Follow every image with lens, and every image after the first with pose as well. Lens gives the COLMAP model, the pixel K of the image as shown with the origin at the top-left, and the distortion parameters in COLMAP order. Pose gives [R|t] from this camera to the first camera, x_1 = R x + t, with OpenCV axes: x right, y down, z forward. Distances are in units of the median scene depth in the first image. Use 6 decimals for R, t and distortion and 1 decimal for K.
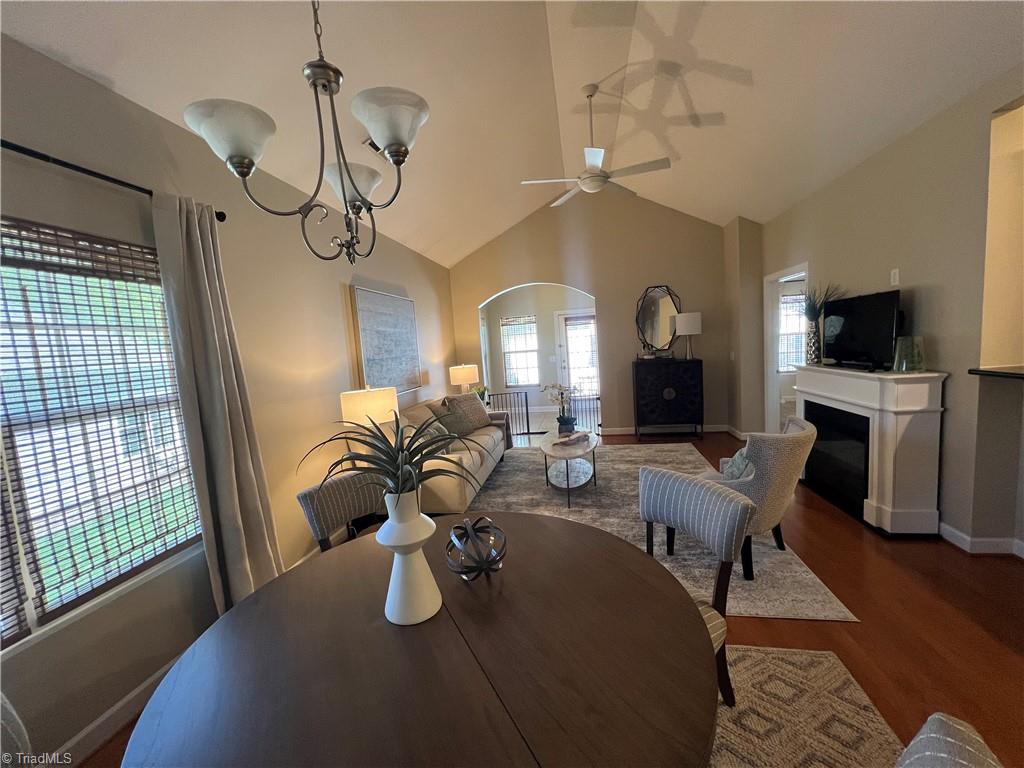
lens RADIAL K [[411.7, 0, 512.8], [0, 411.7, 387.5], [0, 0, 1]] dist [0.000537, -0.000320]
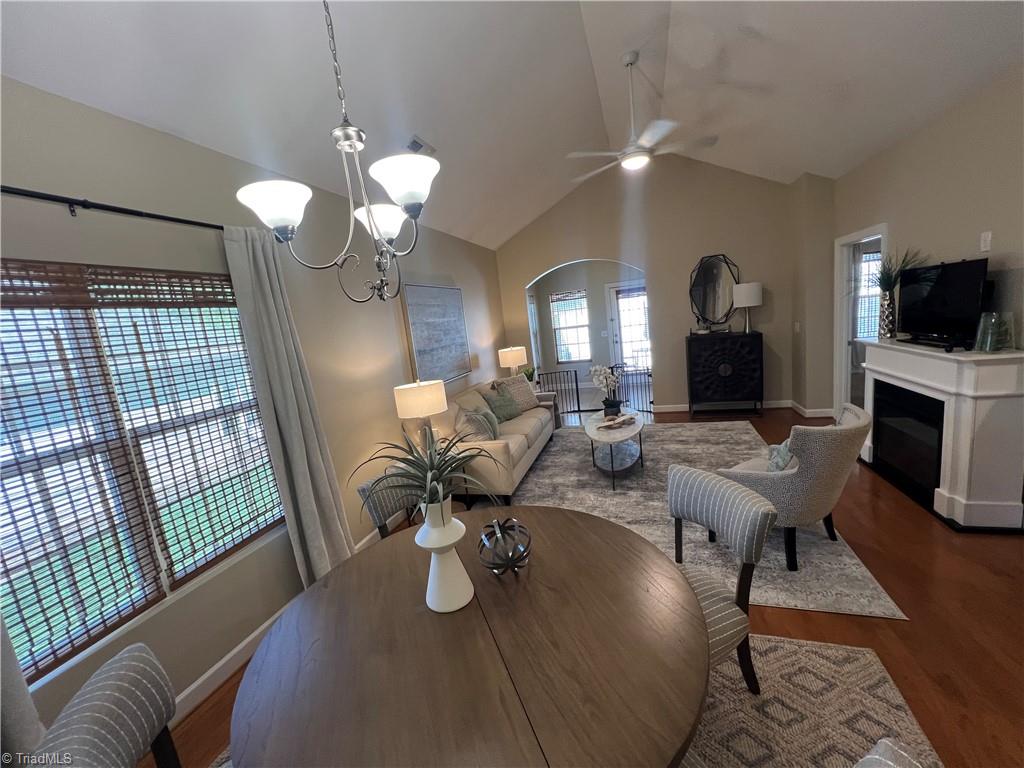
lens RADIAL K [[411.7, 0, 512.5], [0, 411.7, 387.7], [0, 0, 1]] dist [0.000537, -0.000320]
pose [[0.989848, -0.022258, -0.140377, 0.050324], [0.032665, 0.996850, 0.072275, -0.061111], [0.138326, -0.076127, 0.987457, -0.037561]]
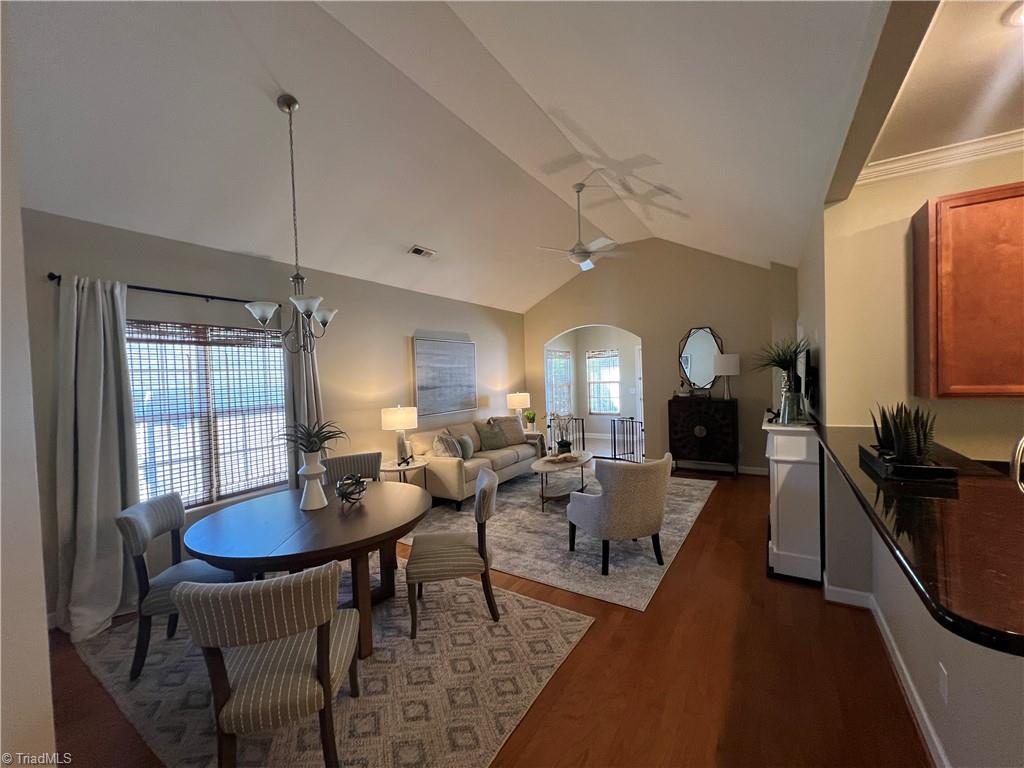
lens RADIAL K [[411.7, 0, 511.5], [0, 411.7, 387.1], [0, 0, 1]] dist [0.000537, -0.000320]
pose [[0.921486, 0.048469, -0.385375, 0.714365], [-0.069485, 0.996749, -0.040787, -0.043252], [0.382145, 0.064363, 0.921858, -0.311836]]
